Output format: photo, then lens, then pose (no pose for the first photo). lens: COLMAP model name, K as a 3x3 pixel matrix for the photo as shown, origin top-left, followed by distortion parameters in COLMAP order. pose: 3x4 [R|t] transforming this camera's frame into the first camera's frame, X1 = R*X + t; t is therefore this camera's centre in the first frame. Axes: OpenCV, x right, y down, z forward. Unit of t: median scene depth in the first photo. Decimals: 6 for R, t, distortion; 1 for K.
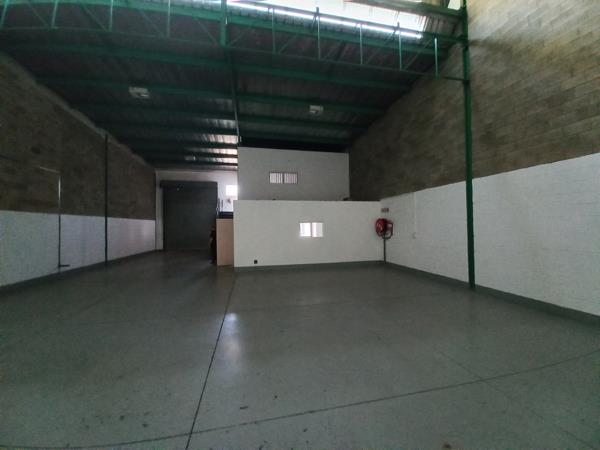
lens RADIAL K [[234.9, 0, 302.0], [0, 234.9, 224.0], [0, 0, 1]] dist [0.023940, -0.018566]
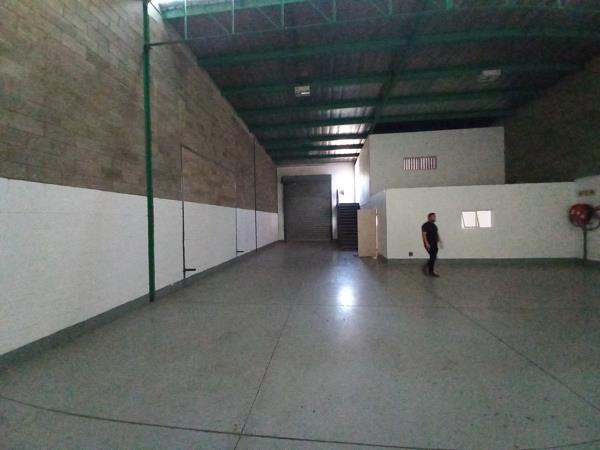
lens RADIAL K [[237.5, 0, 300.8], [0, 237.5, 223.3], [0, 0, 1]] dist [0.035470, -0.023726]
pose [[0.950125, -0.006551, -0.311802, -0.312261], [0.014813, 0.999599, 0.024136, 0.009151], [0.311519, -0.027551, 0.949841, -0.031764]]
